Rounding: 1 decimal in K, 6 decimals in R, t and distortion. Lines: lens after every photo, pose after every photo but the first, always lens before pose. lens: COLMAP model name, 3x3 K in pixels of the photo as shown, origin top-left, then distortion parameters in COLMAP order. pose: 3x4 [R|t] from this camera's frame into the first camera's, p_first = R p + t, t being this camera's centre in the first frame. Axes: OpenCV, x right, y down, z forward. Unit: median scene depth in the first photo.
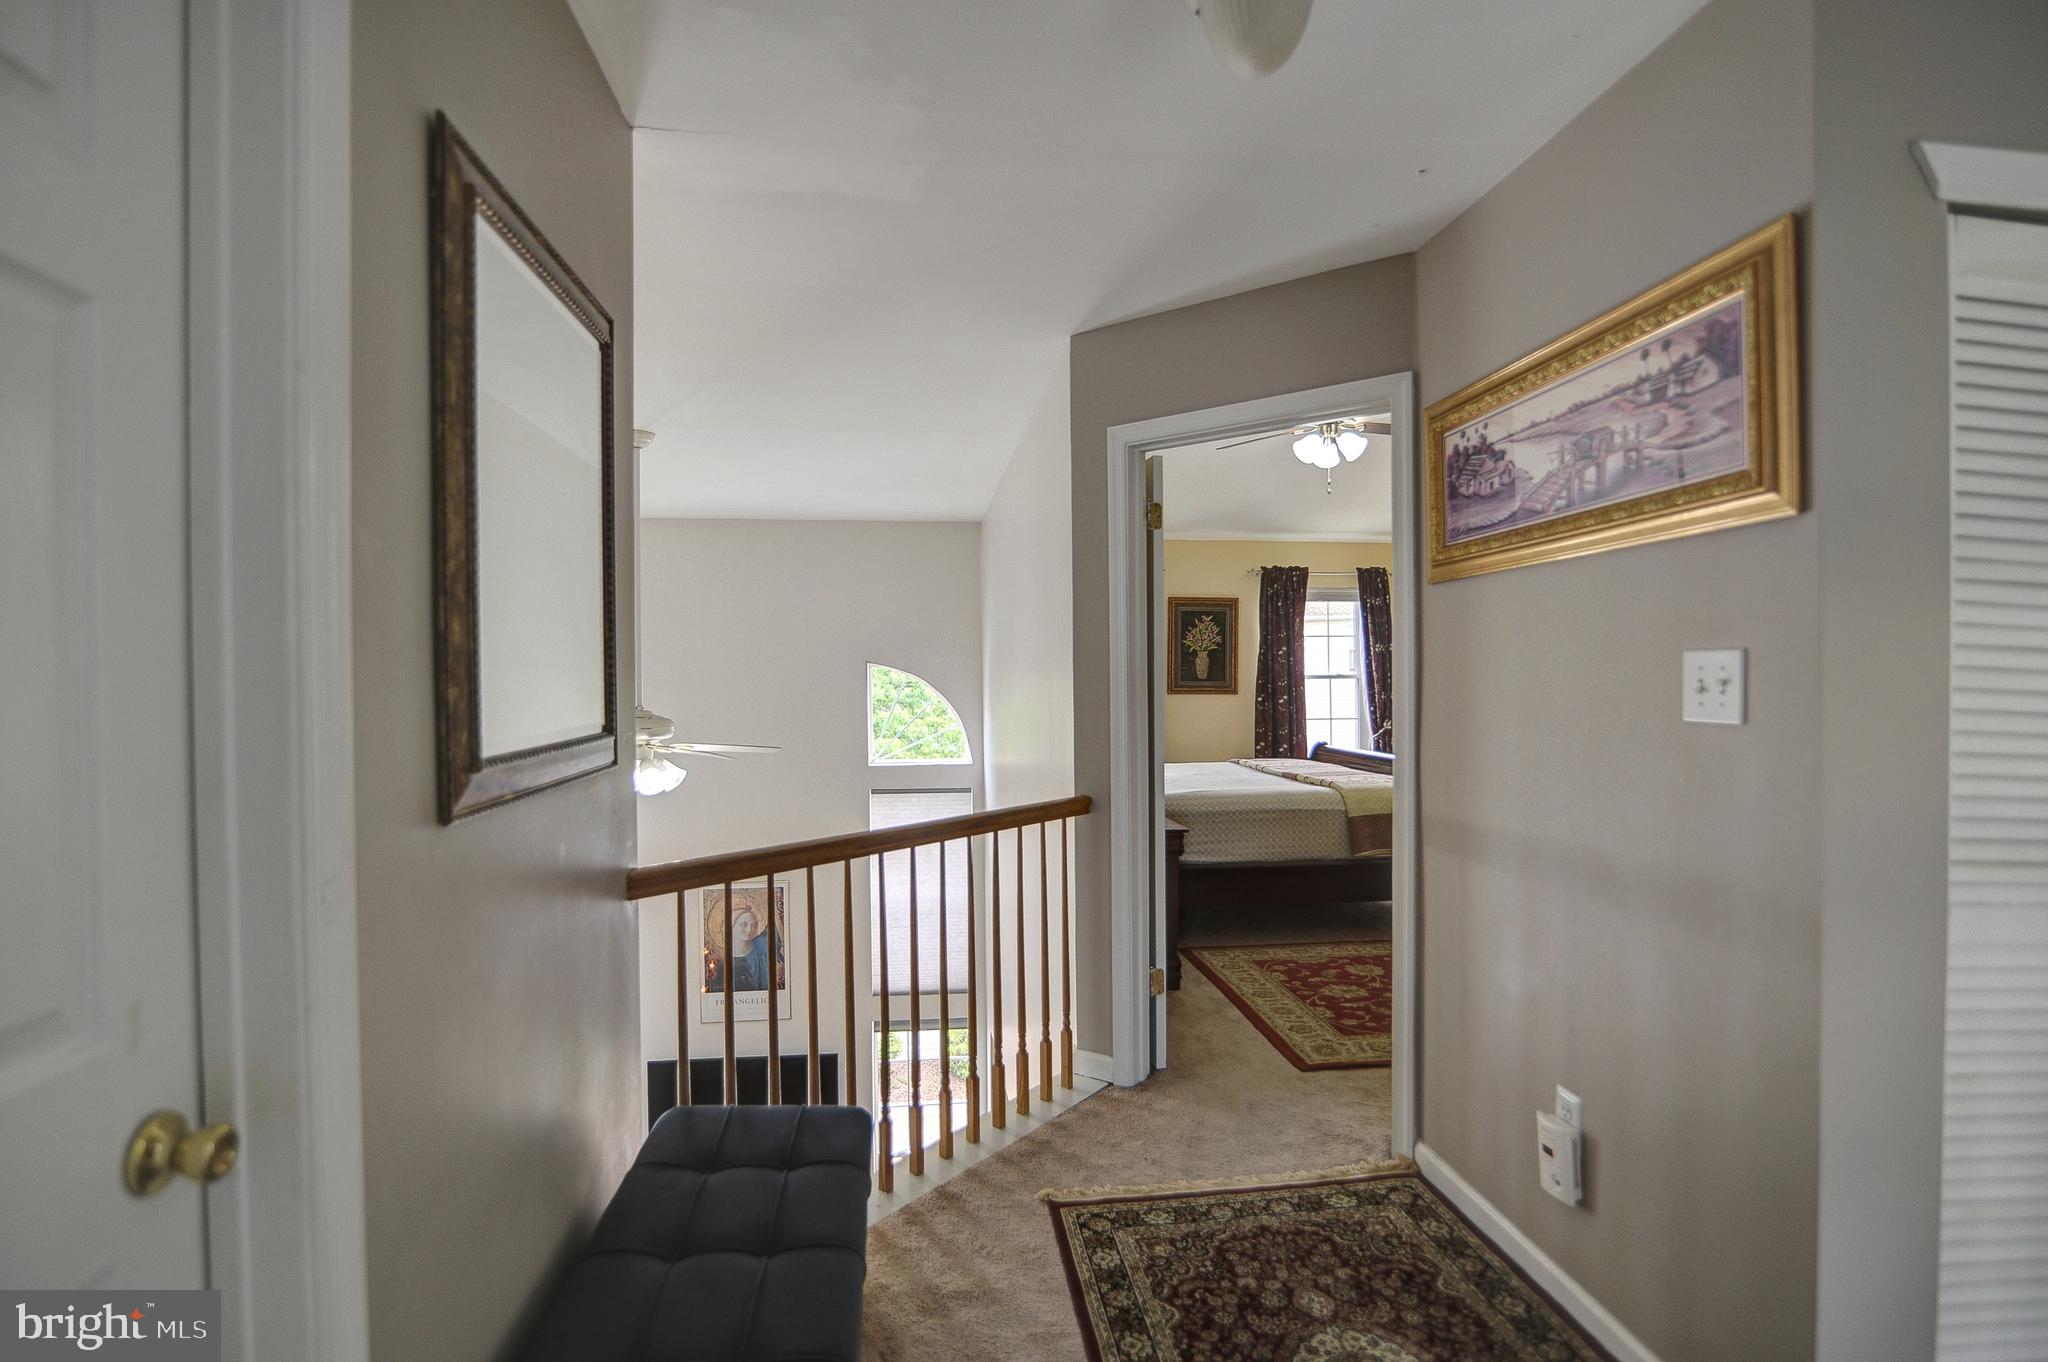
lens RADIAL K [[963.8, 0, 1026.7], [0, 963.8, 688.7], [0, 0, 1]] dist [-0.019186, 0.000766]
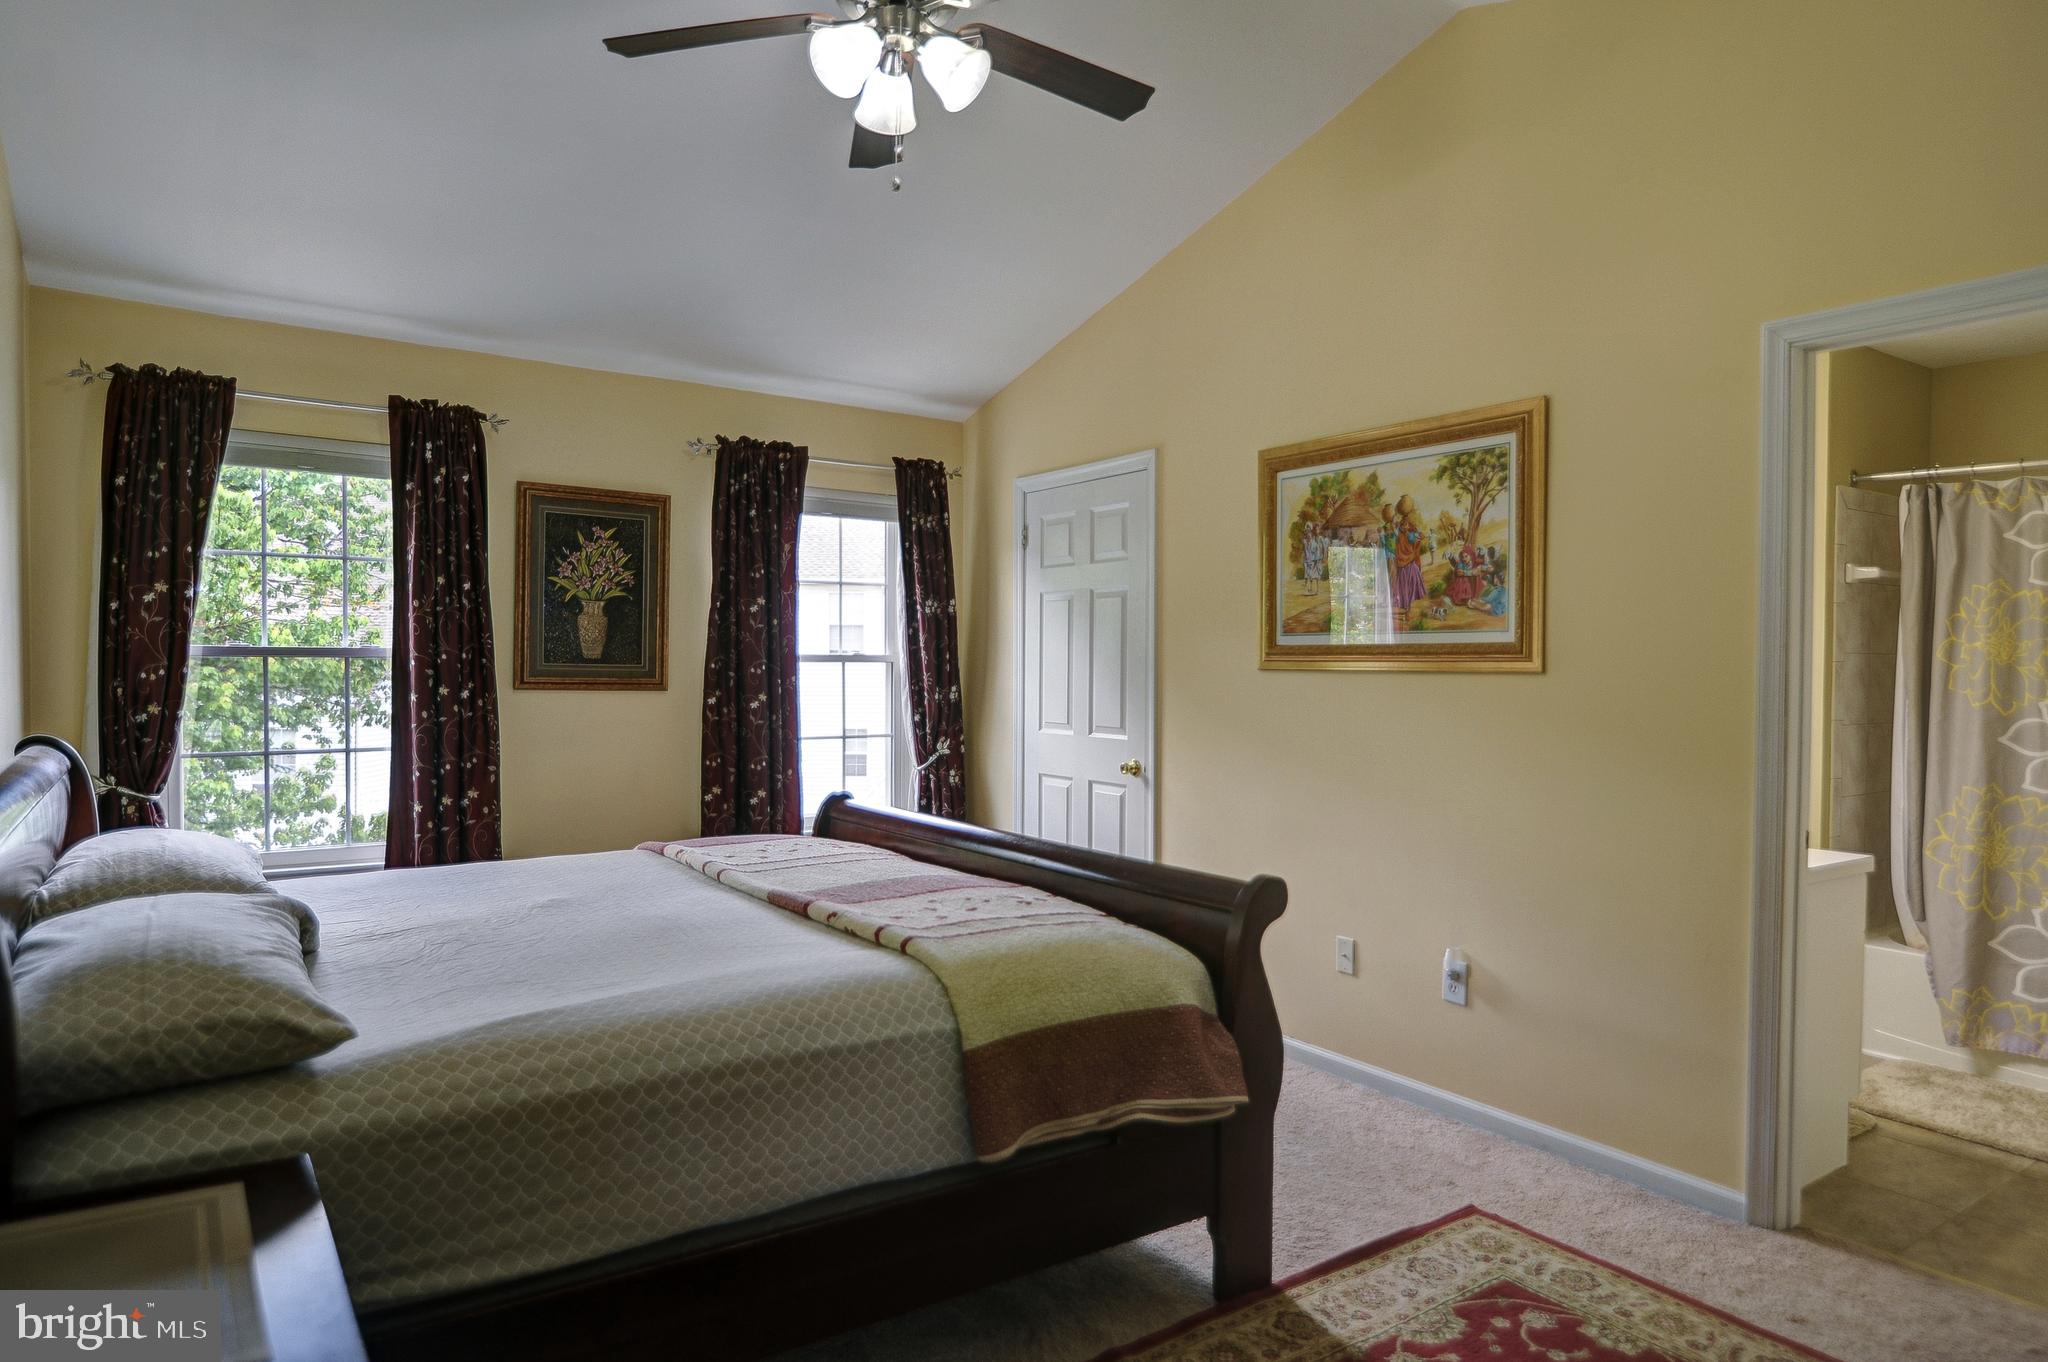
lens RADIAL K [[1209.1, 0, 1019.2], [0, 1209.1, 689.2], [0, 0, 1]] dist [-0.002240, -0.000684]
pose [[0.882838, 0.005254, 0.469649, 0.087380], [-0.010732, 0.999902, 0.008989, -0.002463], [-0.469555, -0.012976, 0.882808, 0.366982]]
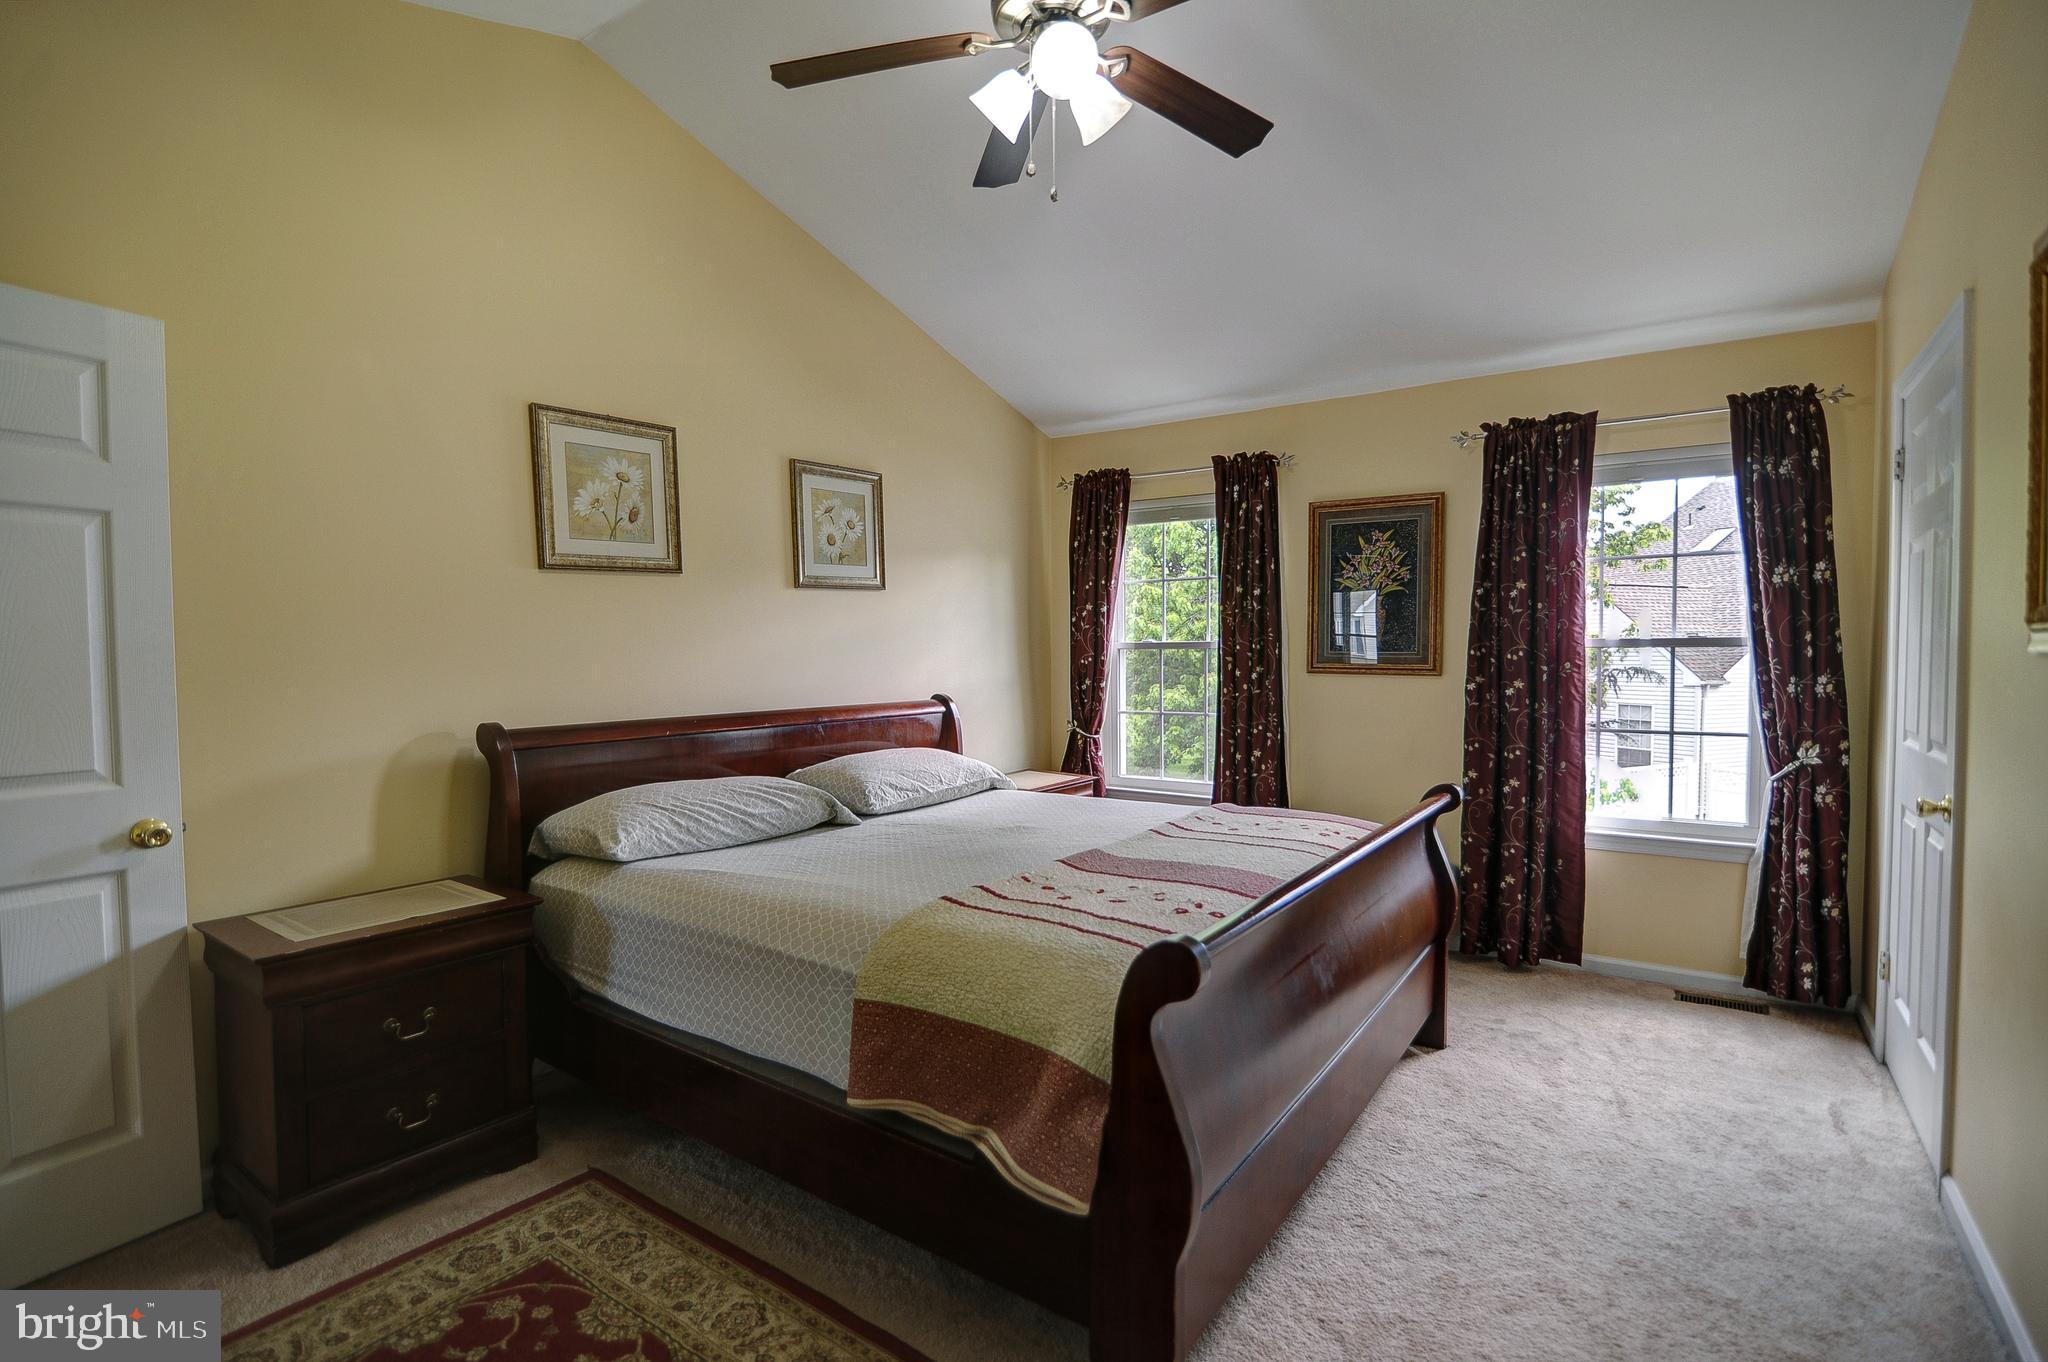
lens RADIAL K [[974.1, 0, 987.3], [0, 974.1, 683.9], [0, 0, 1]] dist [-0.000626, 0.000020]
pose [[0.751155, 0.027535, -0.659552, 0.387118], [-0.002373, 0.999236, 0.039013, -0.009956], [0.660122, -0.027740, 0.750646, 0.436436]]
